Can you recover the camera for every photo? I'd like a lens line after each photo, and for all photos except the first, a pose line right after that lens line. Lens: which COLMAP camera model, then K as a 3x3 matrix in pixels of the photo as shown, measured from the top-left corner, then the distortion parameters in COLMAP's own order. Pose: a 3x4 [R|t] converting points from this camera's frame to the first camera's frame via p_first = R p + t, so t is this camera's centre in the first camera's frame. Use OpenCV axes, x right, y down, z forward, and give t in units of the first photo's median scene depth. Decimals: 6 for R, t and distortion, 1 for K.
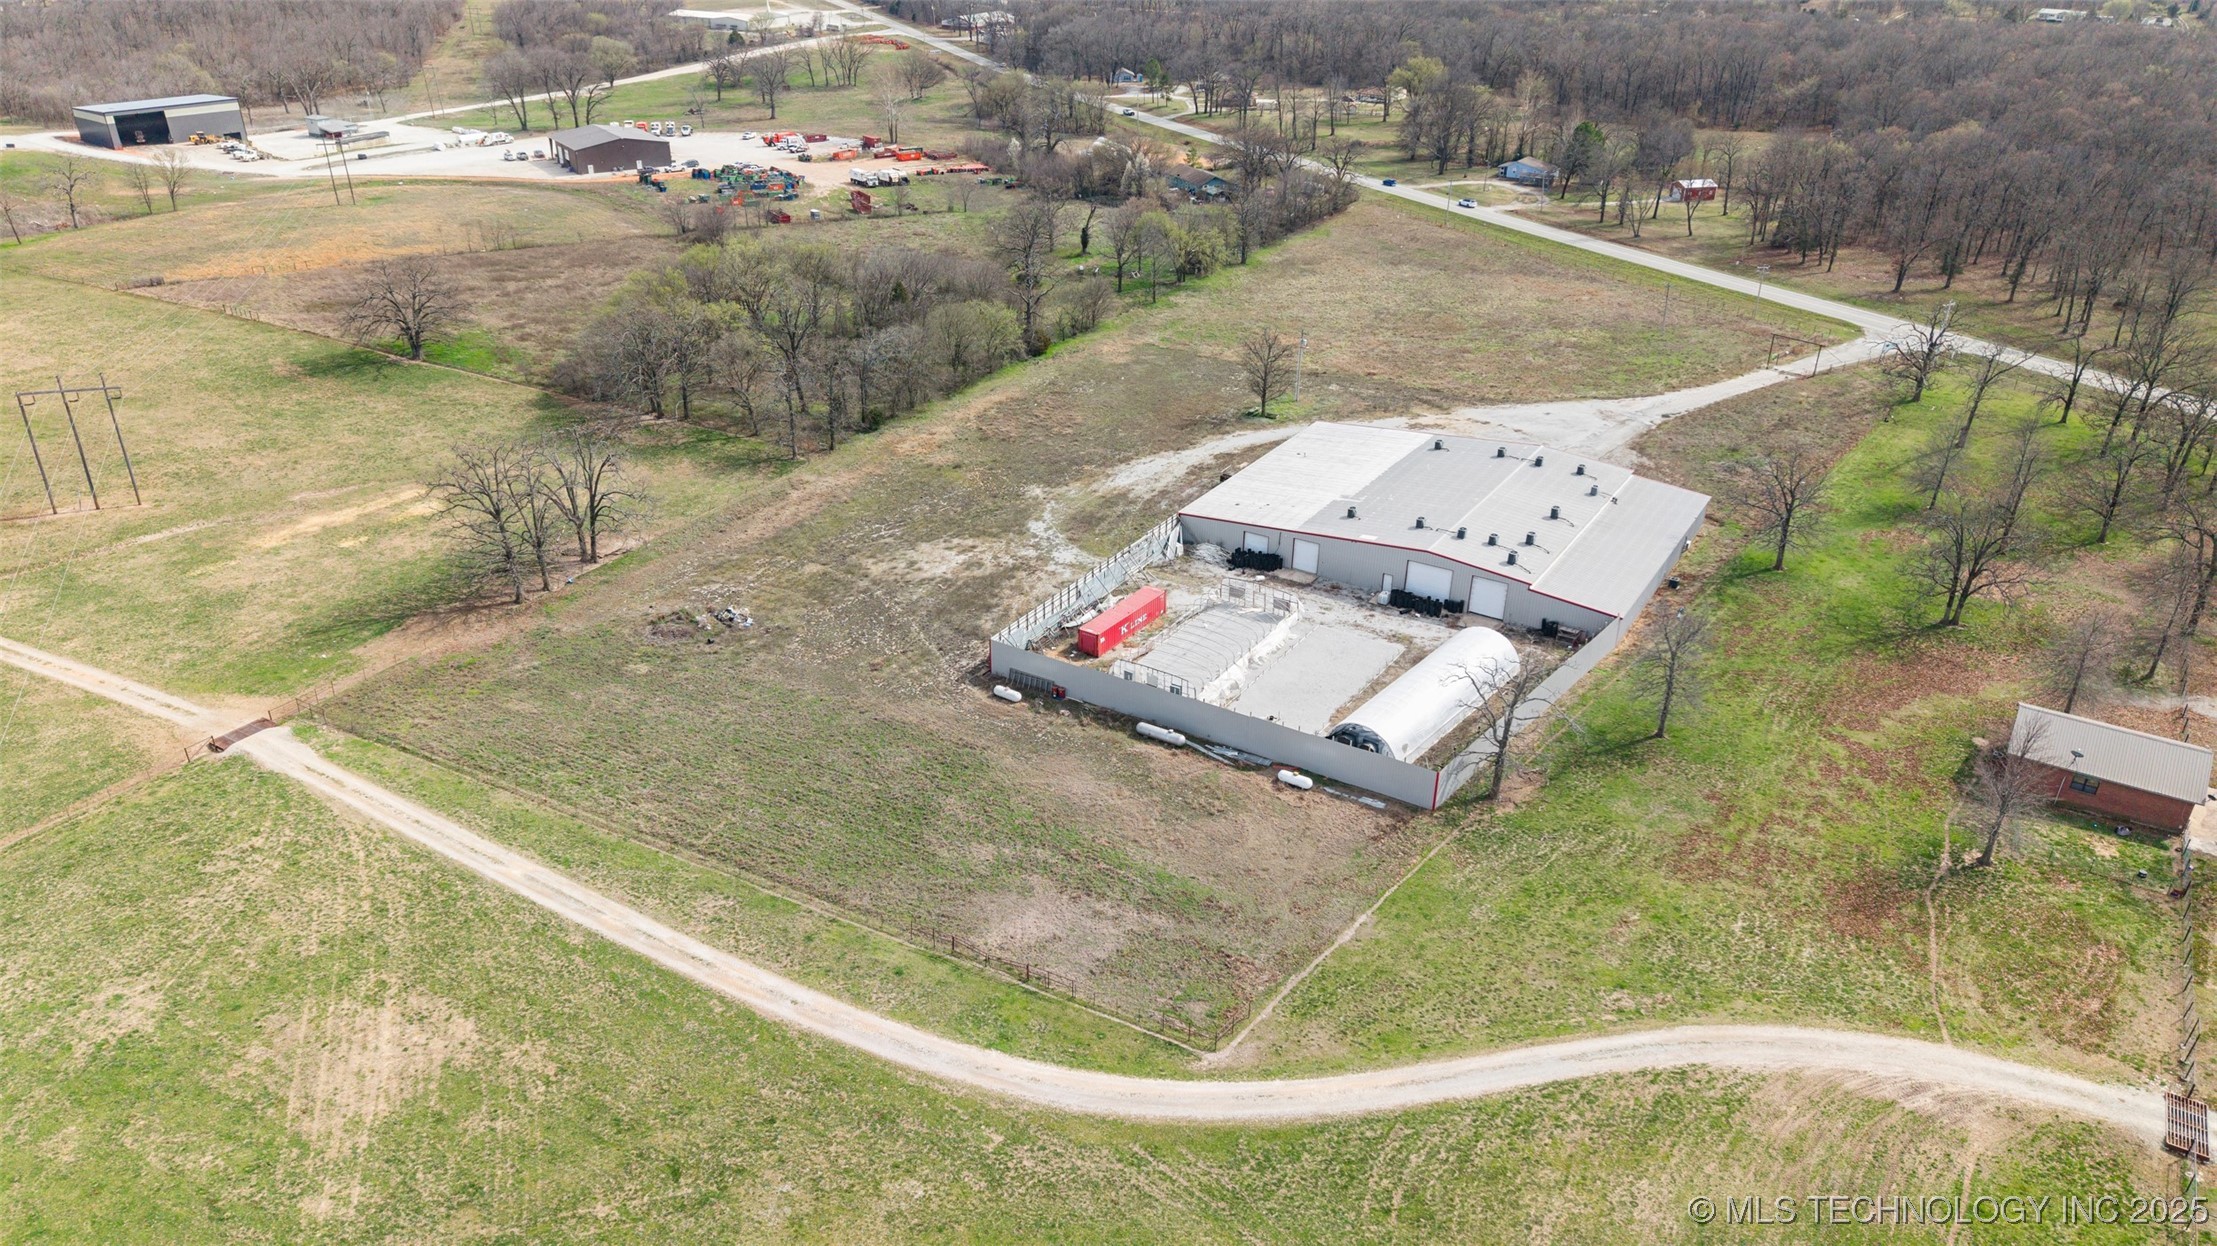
lens RADIAL K [[1504.0, 0, 1093.3], [0, 1504.0, 627.1], [0, 0, 1]] dist [0.023434, -0.028028]
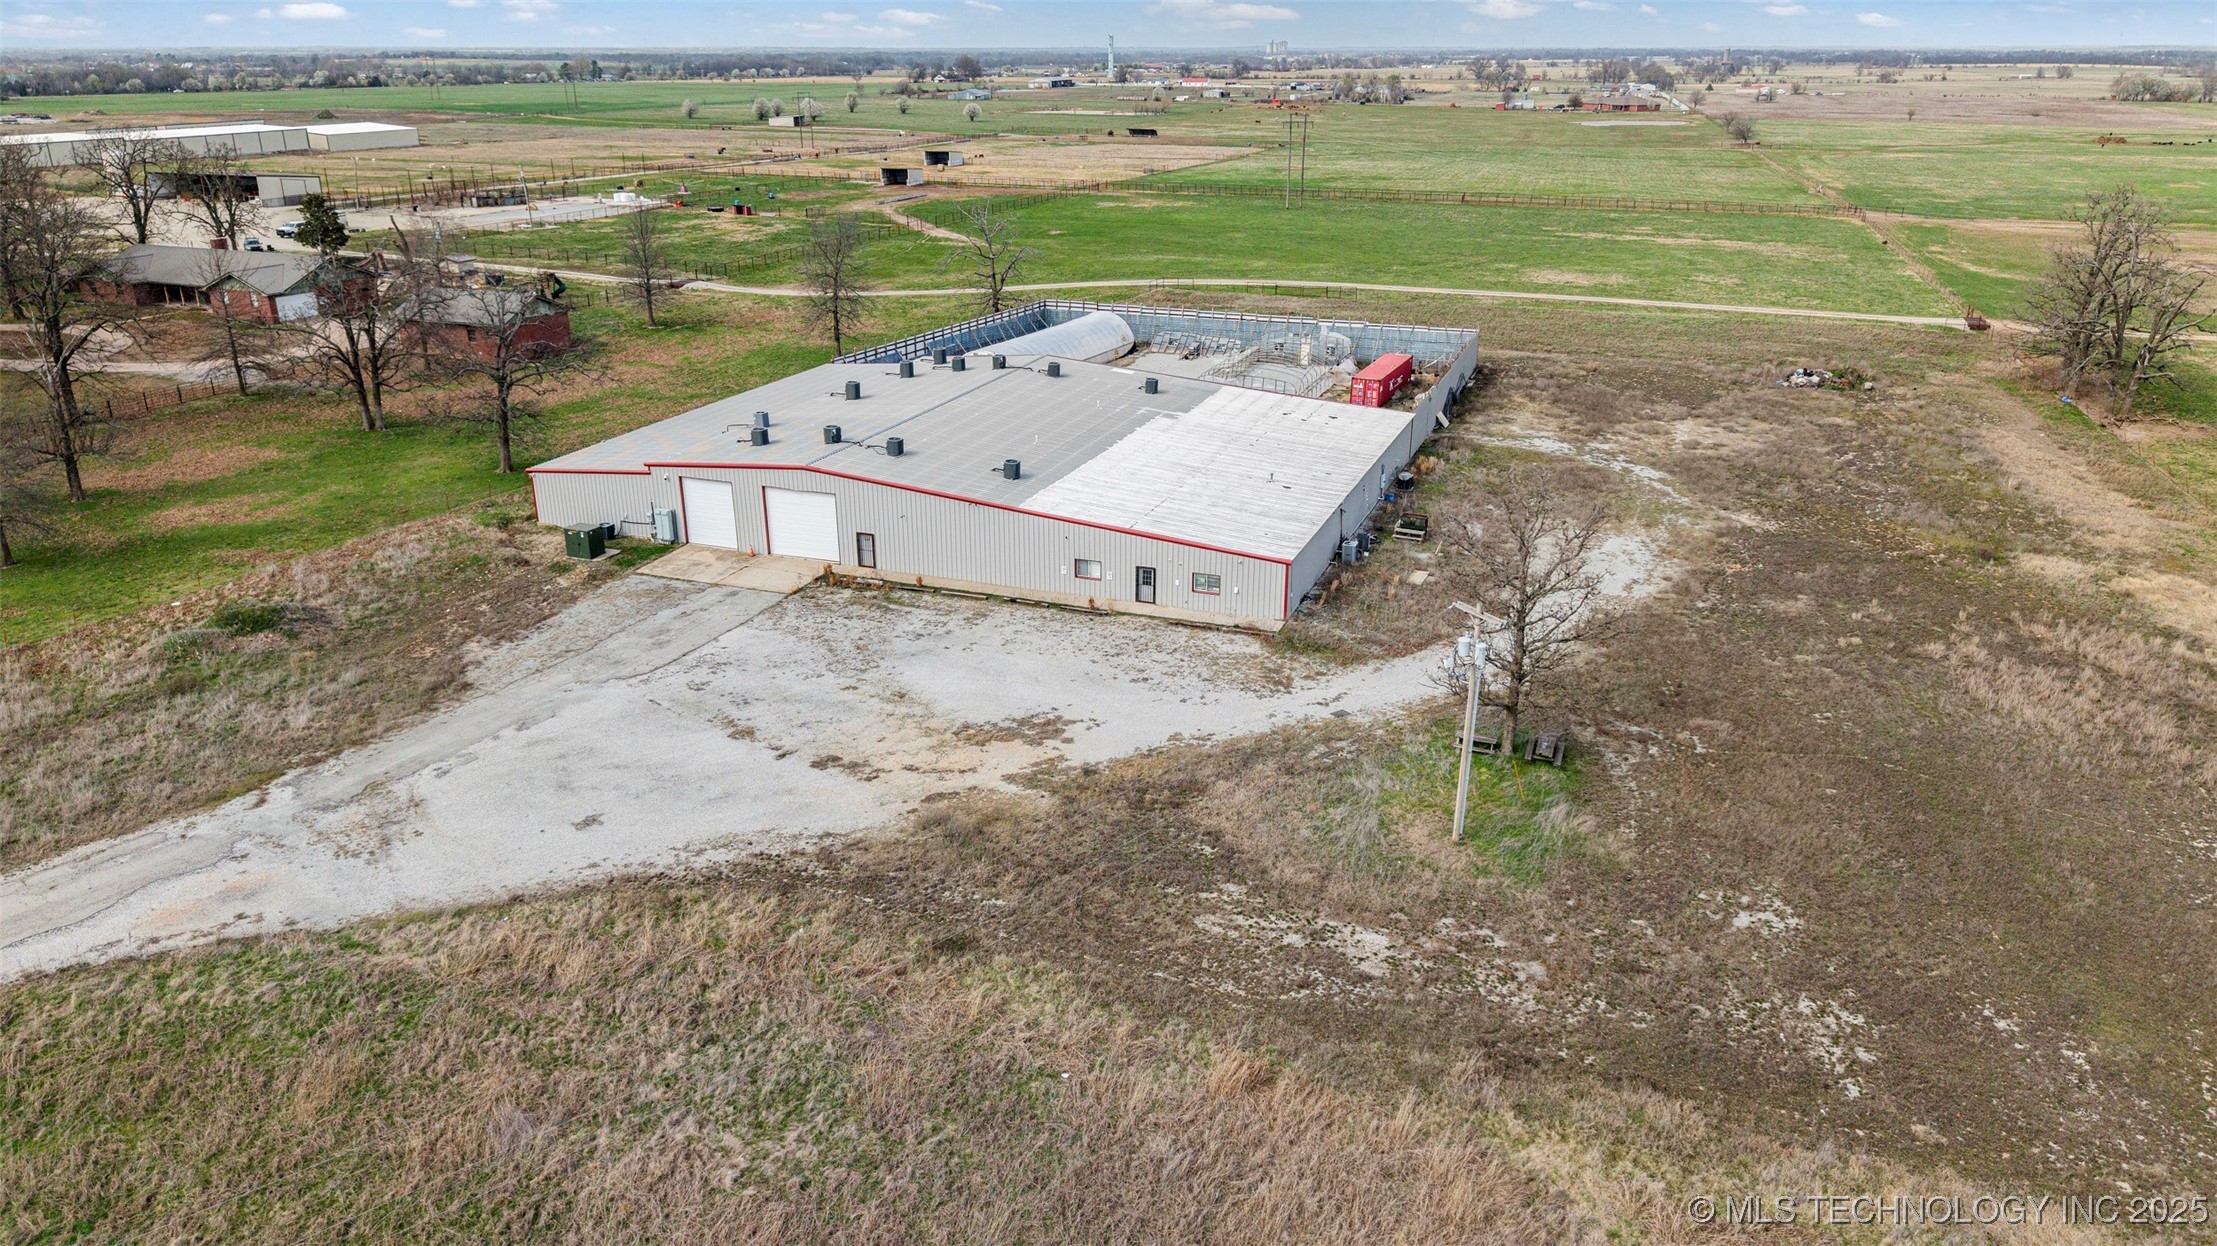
lens RADIAL K [[1504.0, 0, 1098.1], [0, 1504.0, 669.0], [0, 0, 1]] dist [0.023434, -0.028028]
pose [[-0.979062, 0.078226, -0.187934, 0.333724], [-0.092554, 0.651213, 0.753230, -0.499643], [0.181307, 0.754852, -0.630338, 1.522667]]
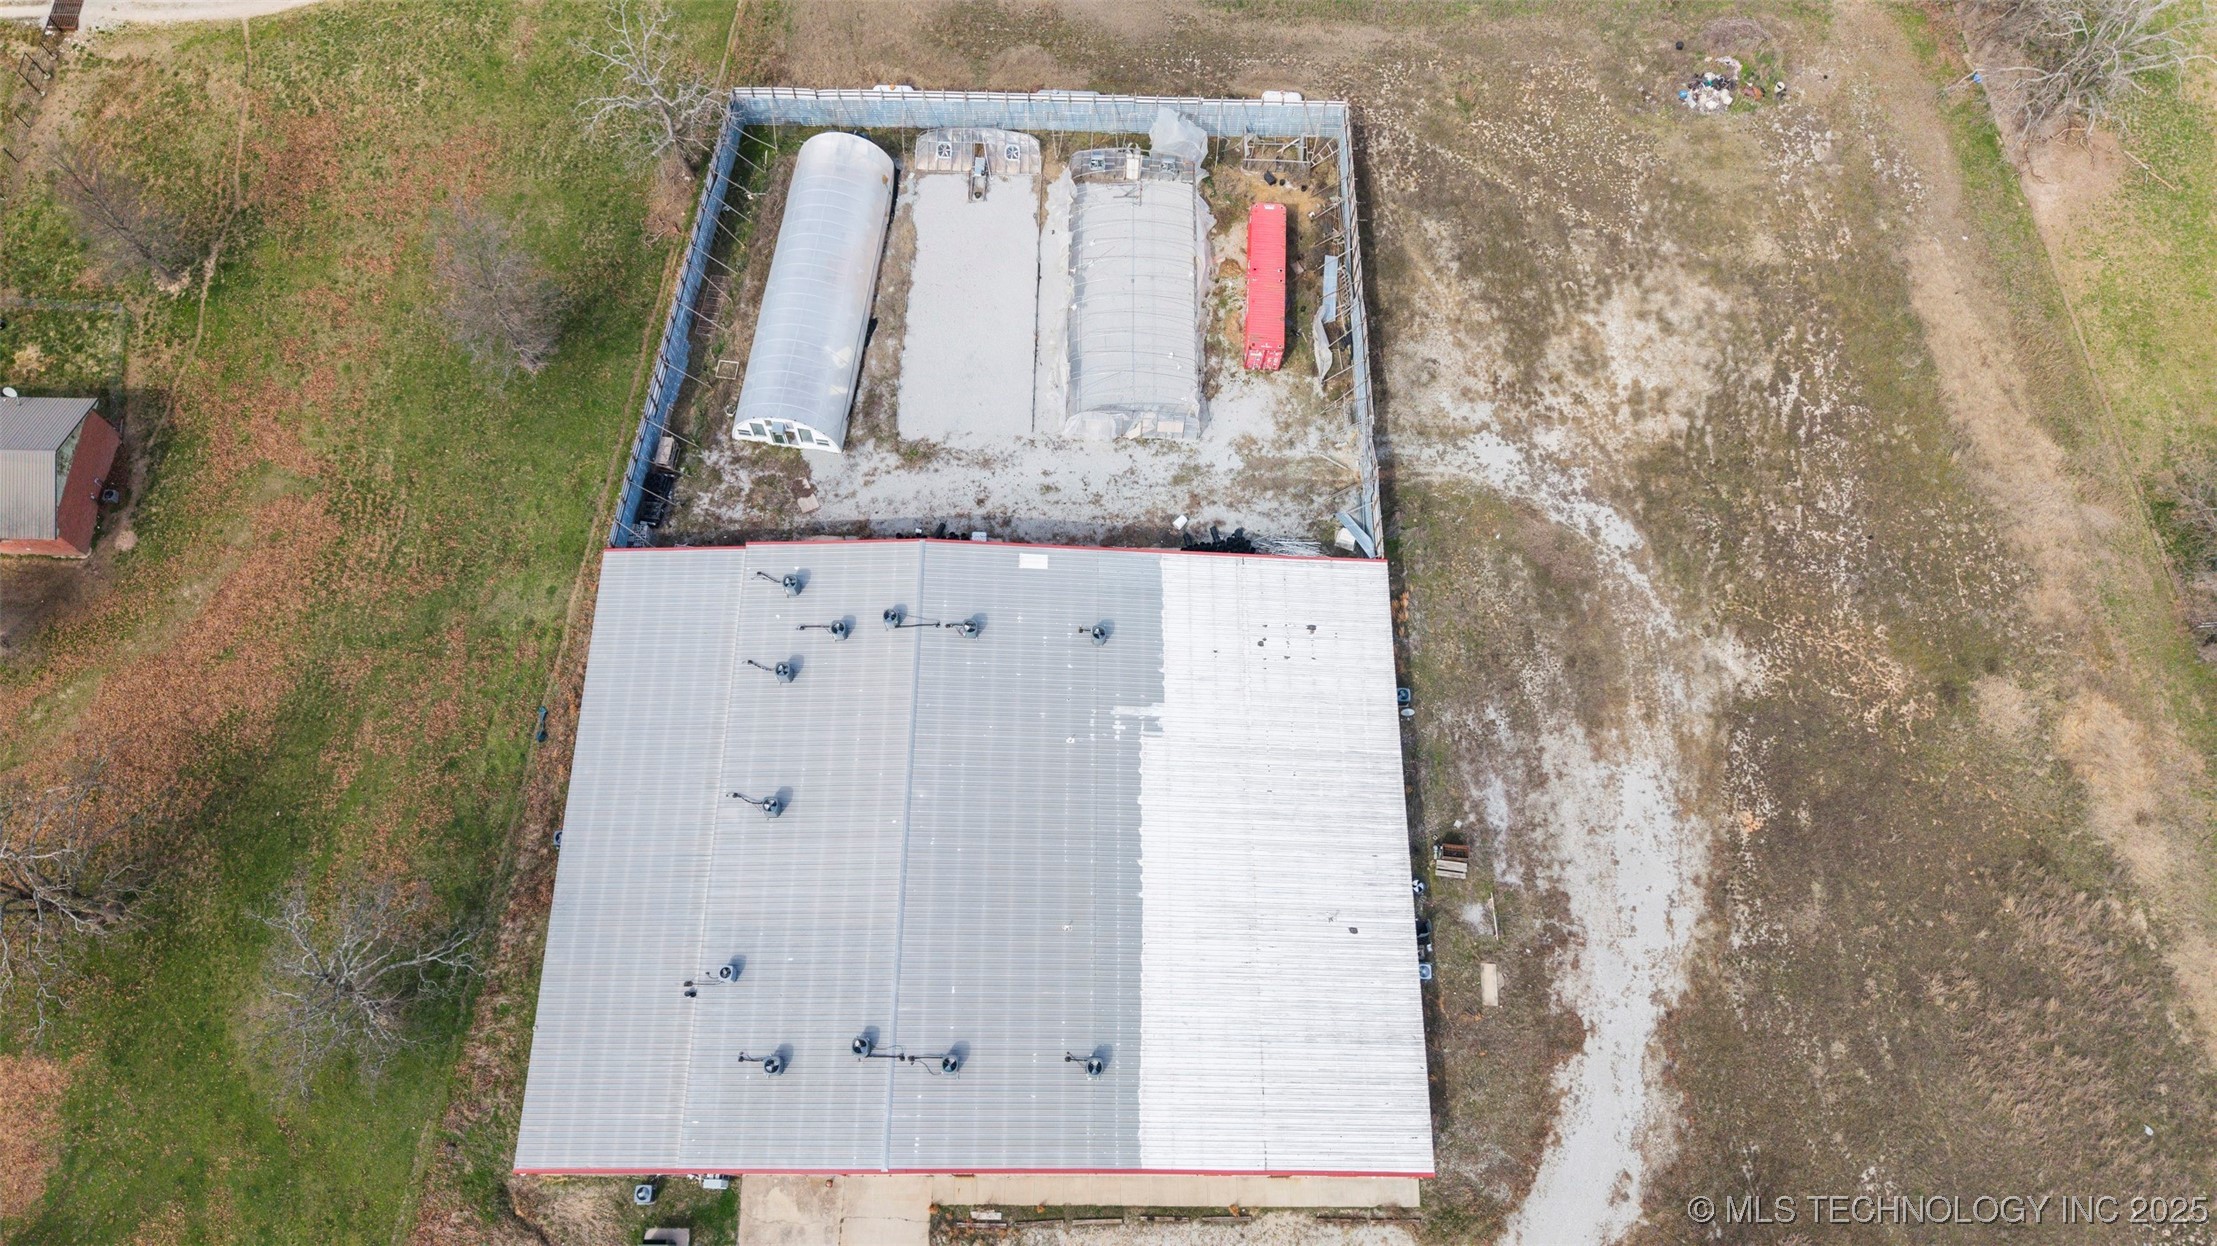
lens RADIAL K [[1504.0, 0, 1091.3], [0, 1504.0, 620.7], [0, 0, 1]] dist [0.023434, -0.028028]
pose [[-0.844911, 0.487617, -0.219900, 0.295240], [-0.259607, -0.014371, 0.965607, -0.613671], [0.467686, 0.872939, 0.138731, 0.923252]]
